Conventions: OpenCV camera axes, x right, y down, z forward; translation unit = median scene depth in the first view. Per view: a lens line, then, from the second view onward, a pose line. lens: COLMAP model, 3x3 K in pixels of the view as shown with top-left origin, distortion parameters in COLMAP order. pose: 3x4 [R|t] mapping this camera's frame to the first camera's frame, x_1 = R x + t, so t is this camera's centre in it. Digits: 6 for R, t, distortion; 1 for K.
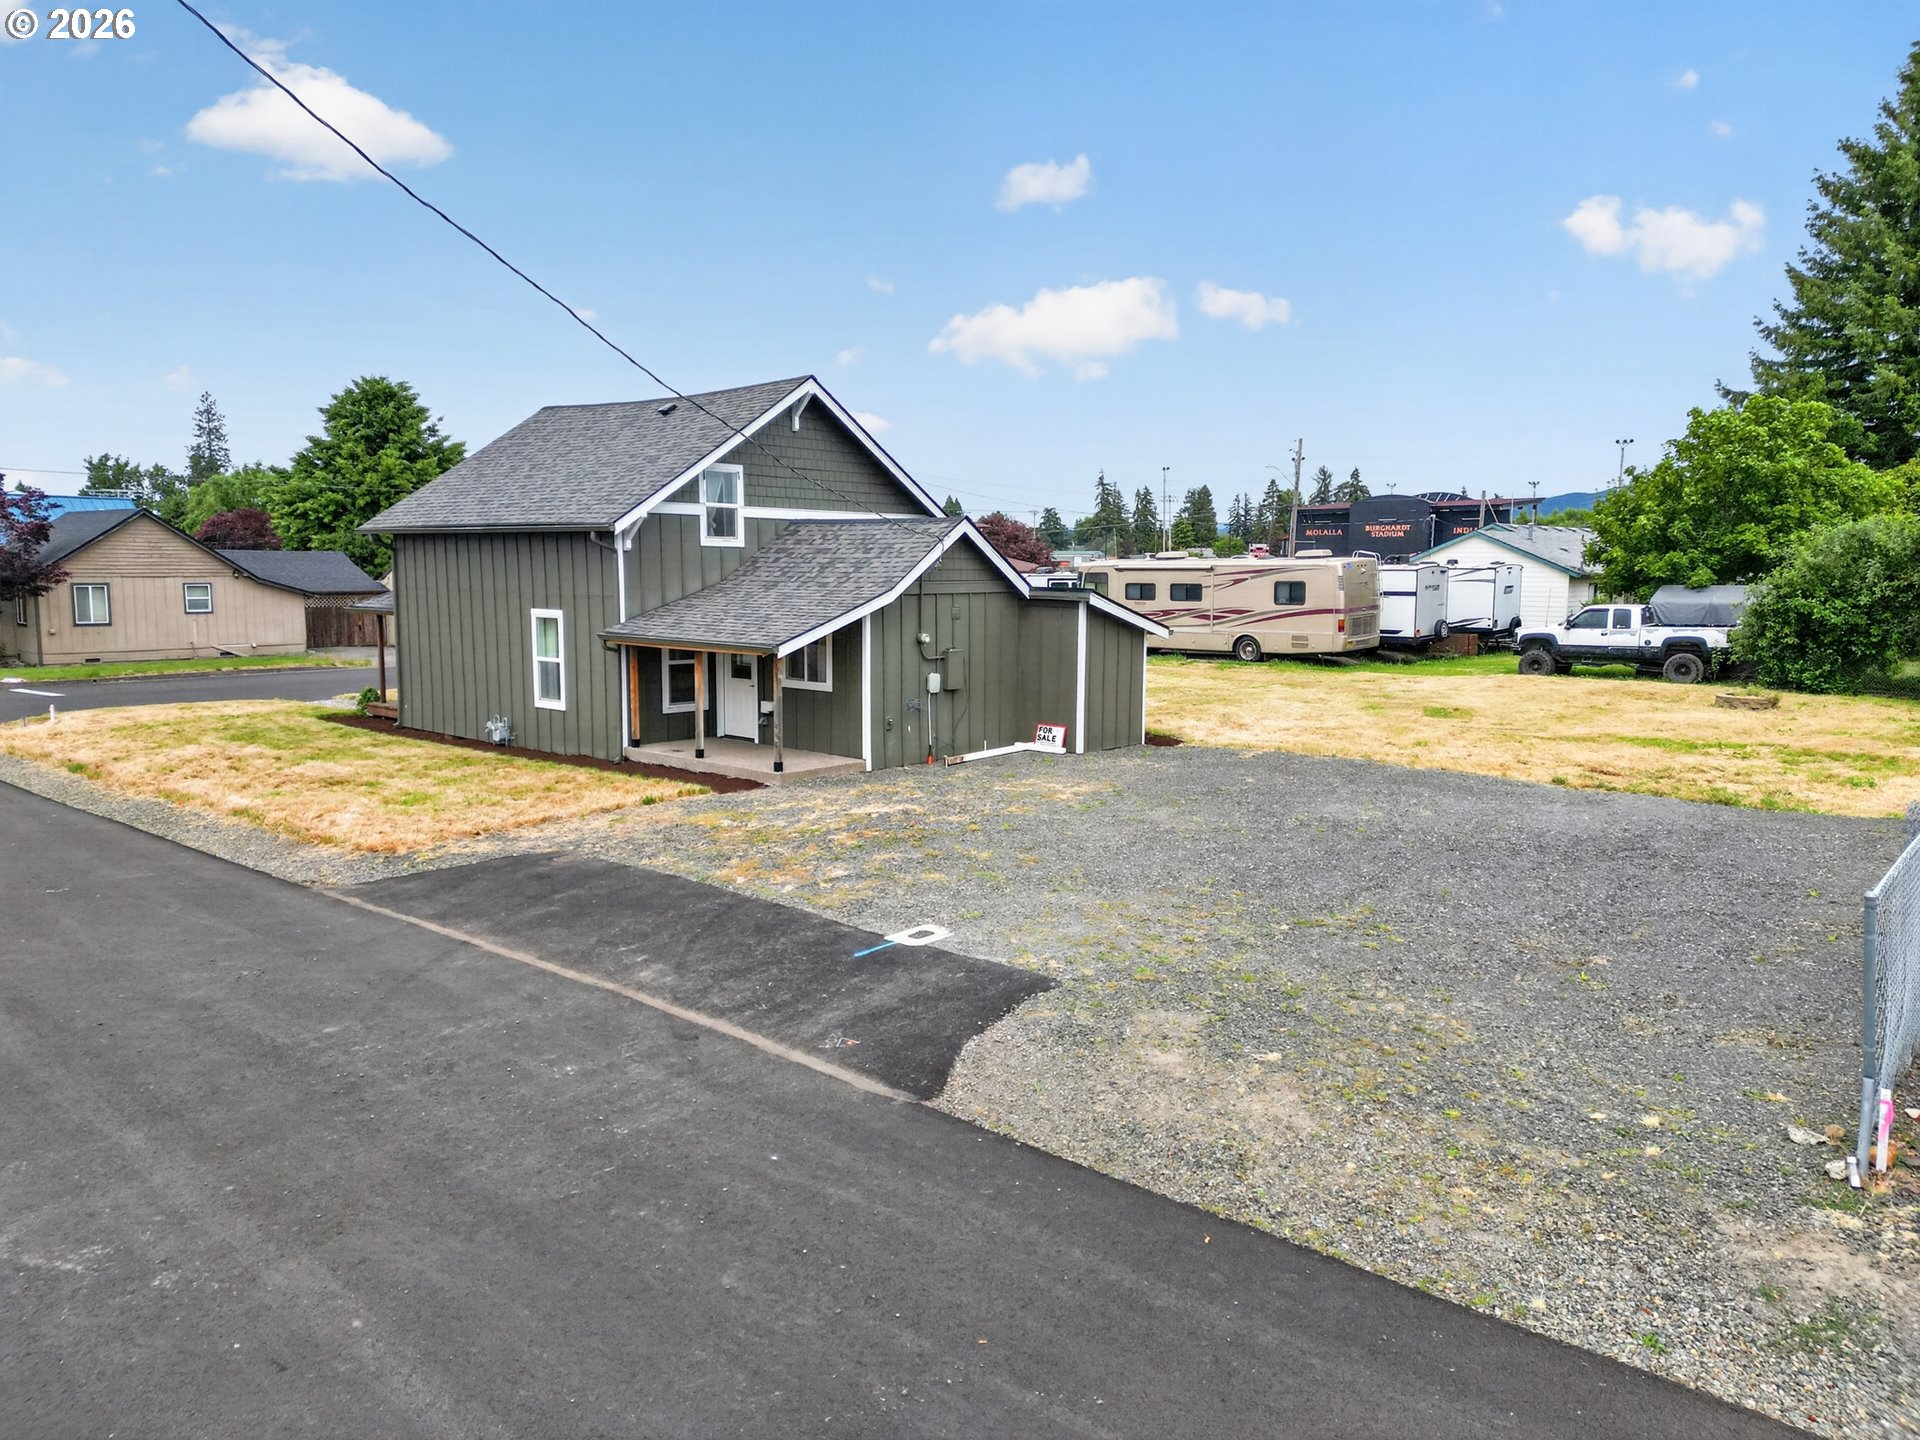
lens RADIAL K [[1321.6, 0, 960.0], [0, 1321.6, 720.0], [0, 0, 1]] dist [0.119446, -0.120852]
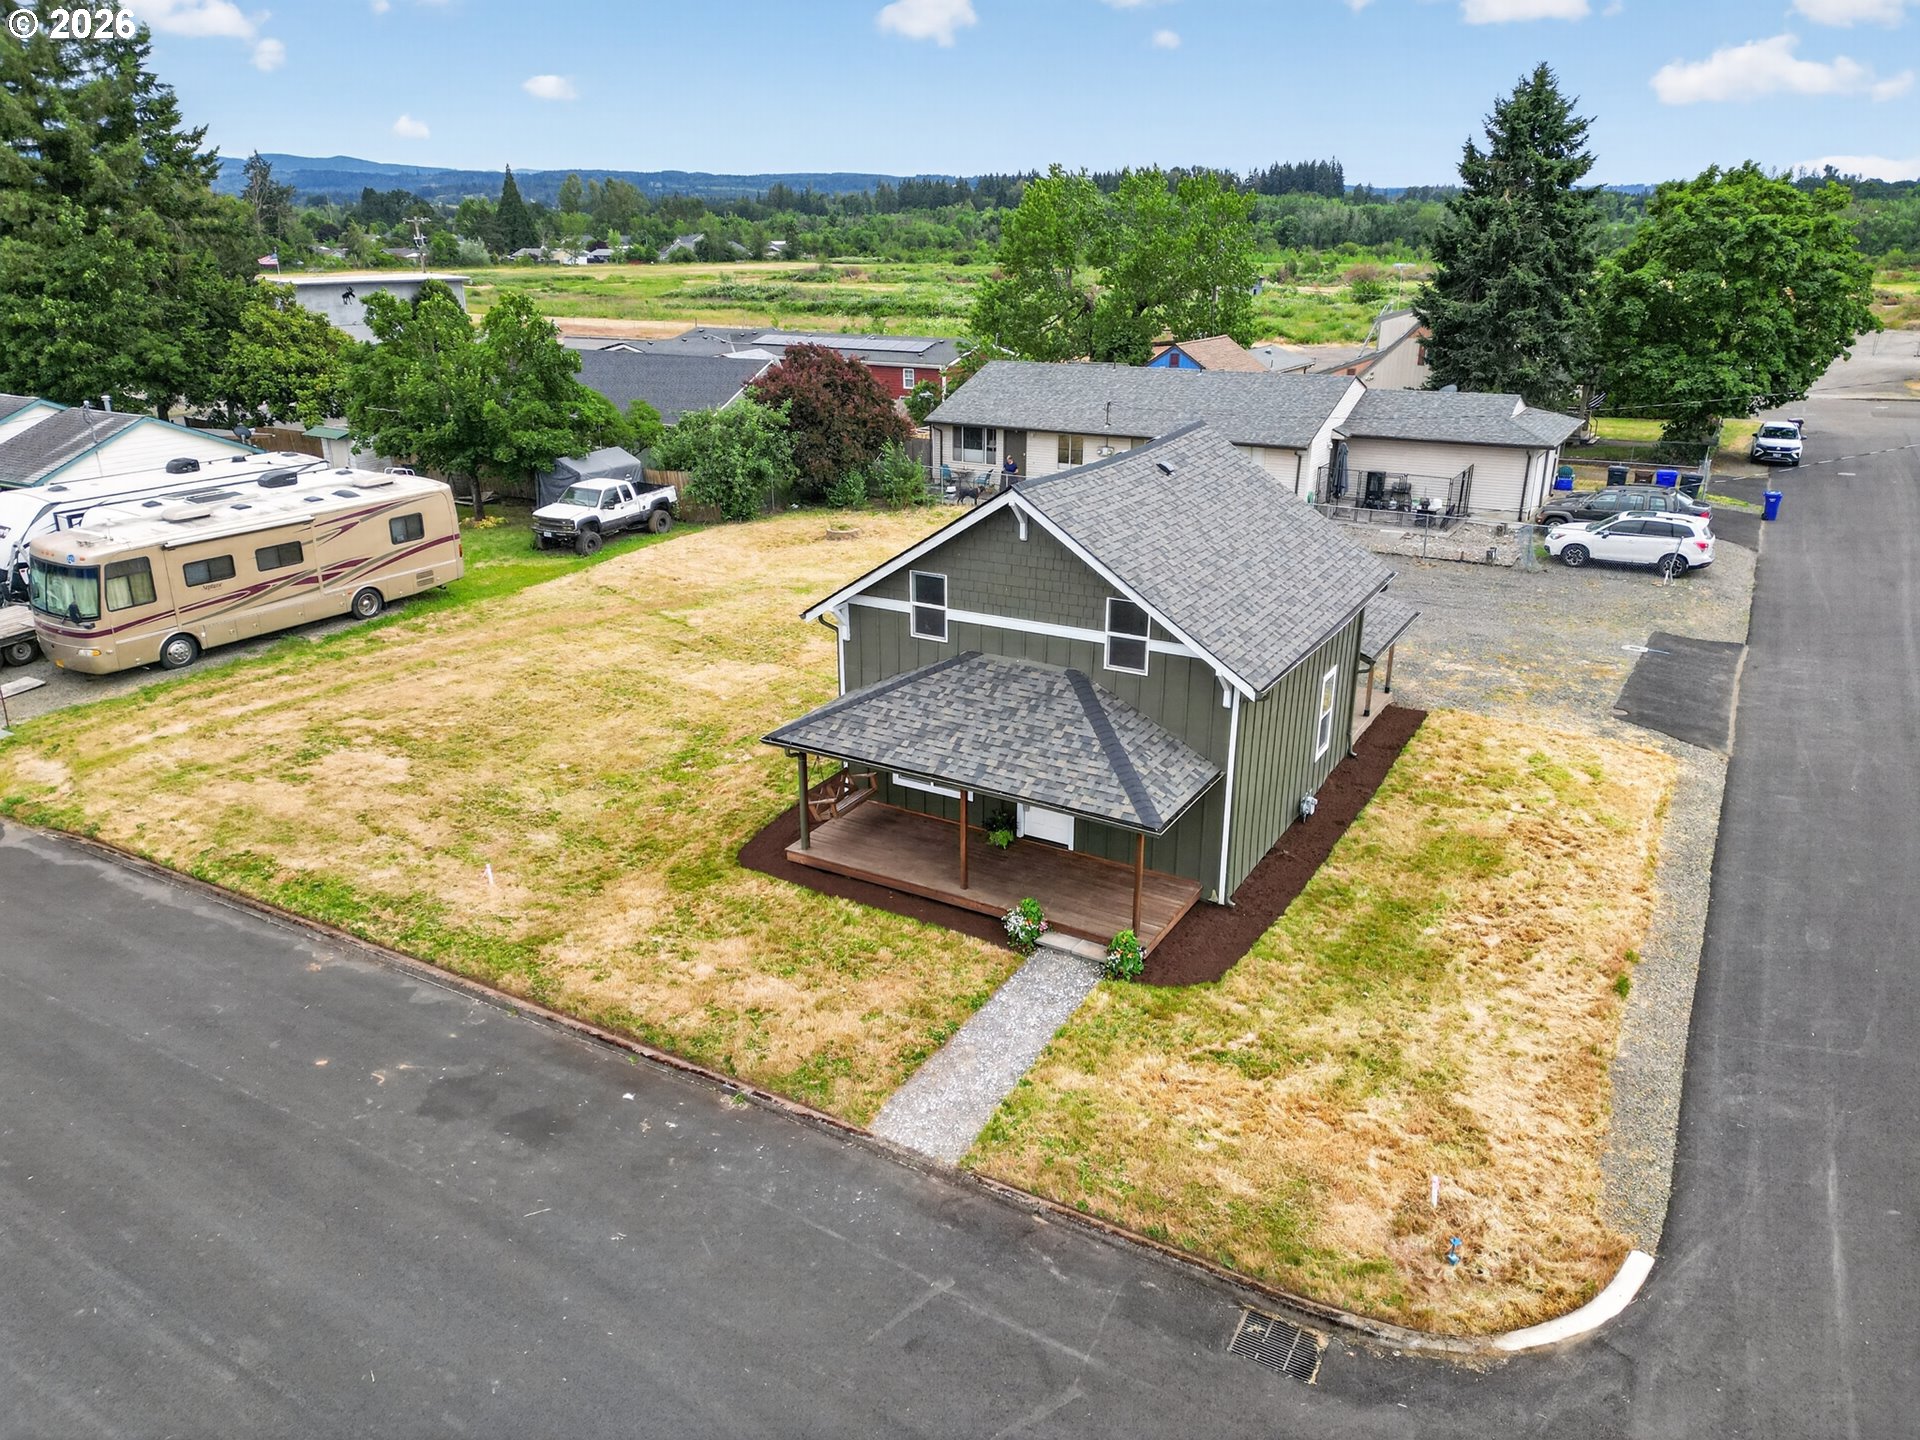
lens RADIAL K [[1358.6, 0, 959.0], [0, 1358.6, 688.7], [0, 0, 1]] dist [0.044488, -0.004694]
pose [[-0.183869, -0.318644, 0.929870, -1.334076], [0.120037, 0.931639, 0.342986, -0.500523], [-0.975594, 0.174684, -0.133050, 1.469865]]
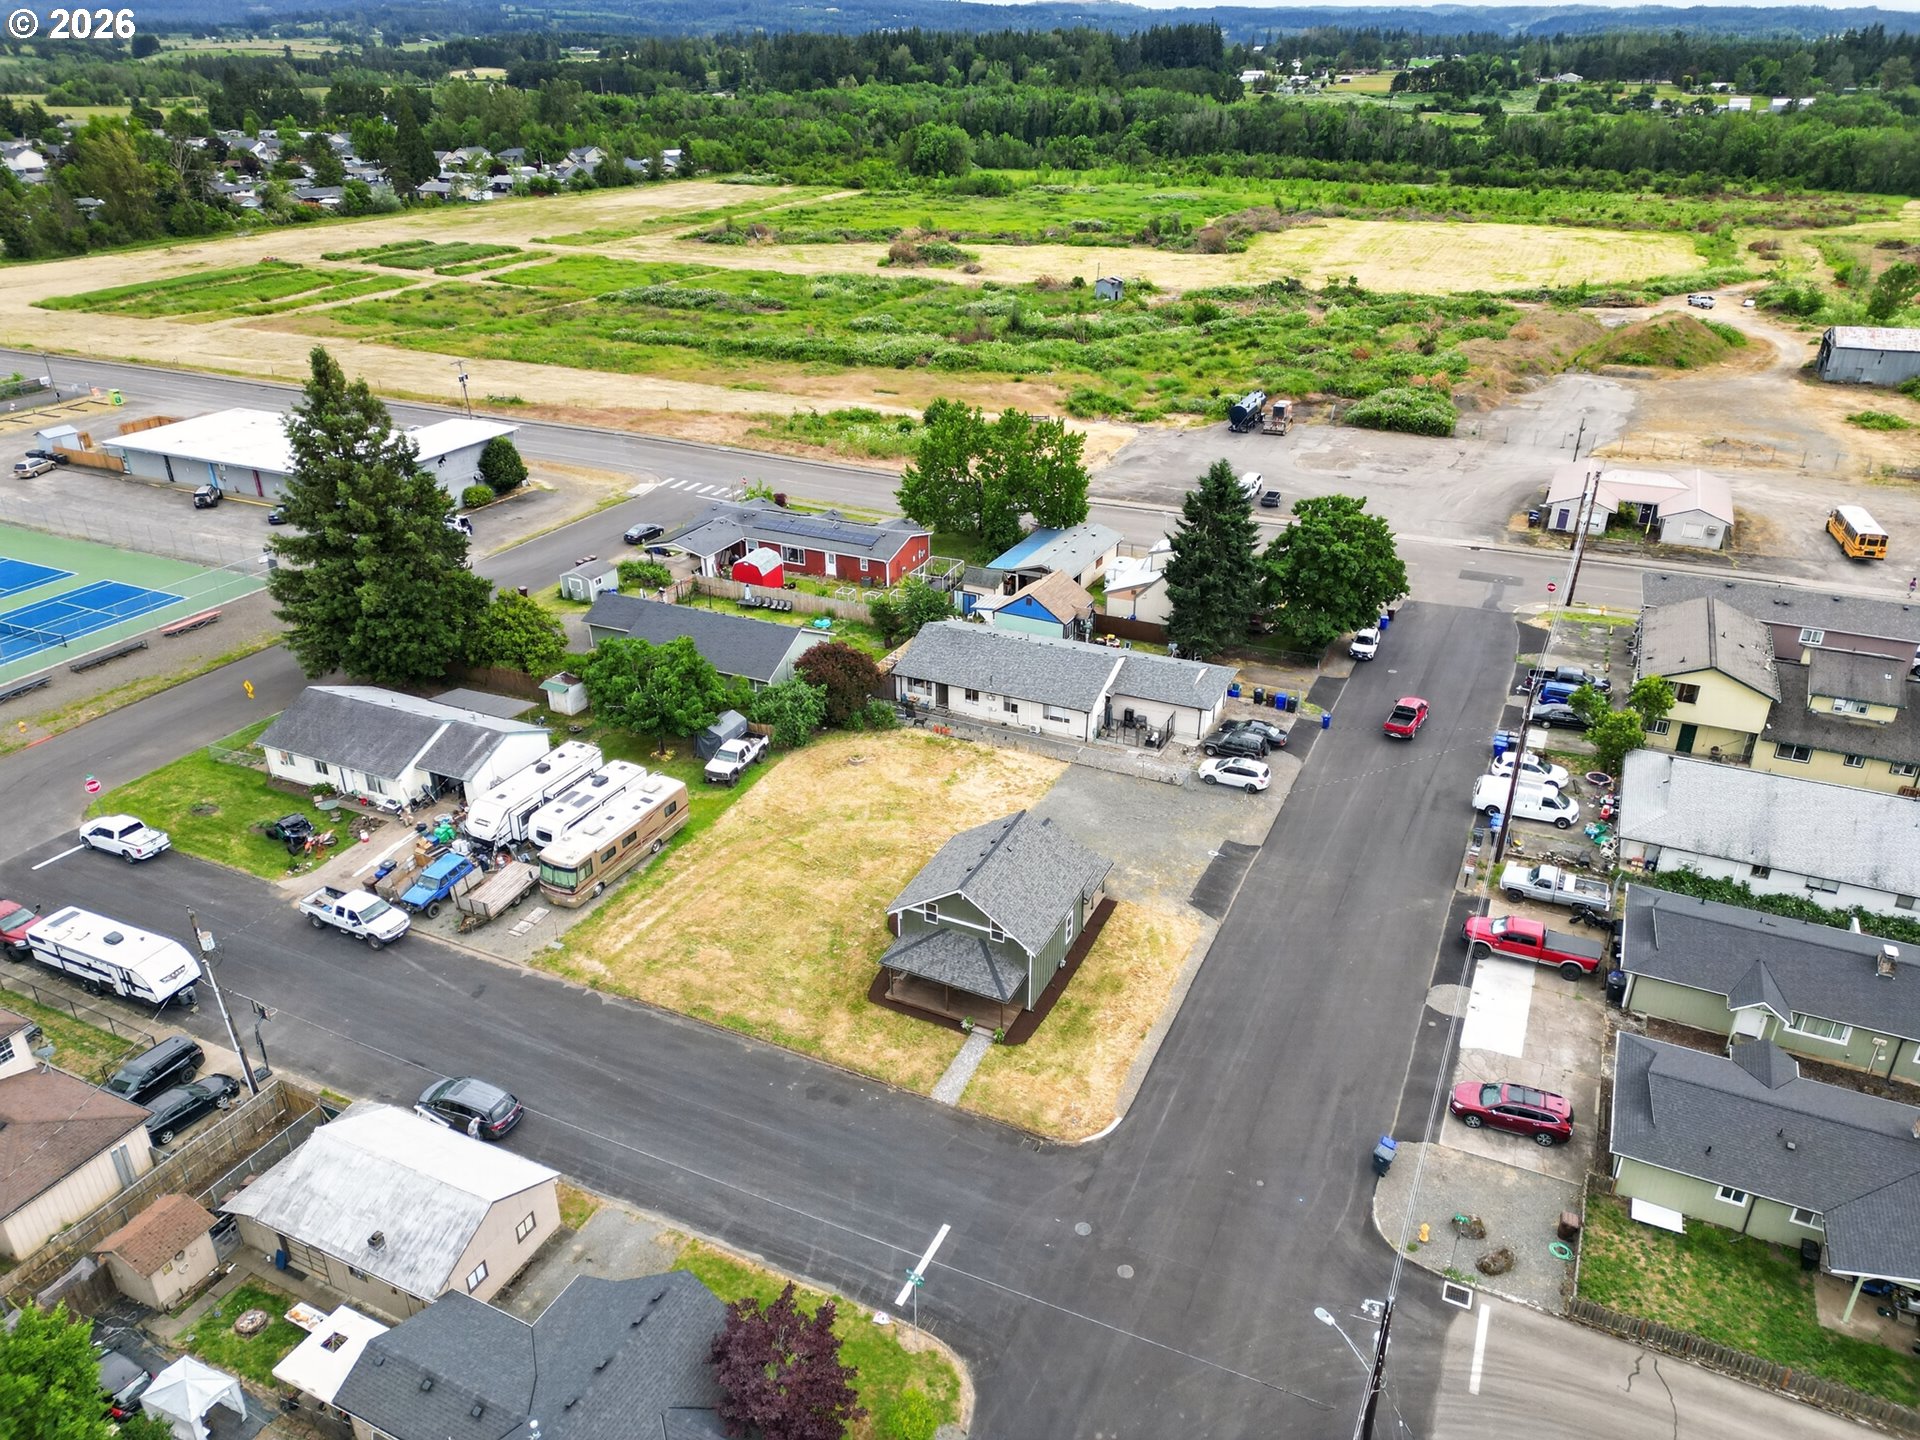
lens RADIAL K [[1321.6, 0, 960.0], [0, 1321.6, 720.0], [0, 0, 1]] dist [0.119446, -0.120852]
pose [[-0.263734, -0.430147, 0.863376, -2.768315], [0.121045, 0.873231, 0.472033, -2.000076], [-0.956970, 0.228999, -0.178234, 1.715567]]
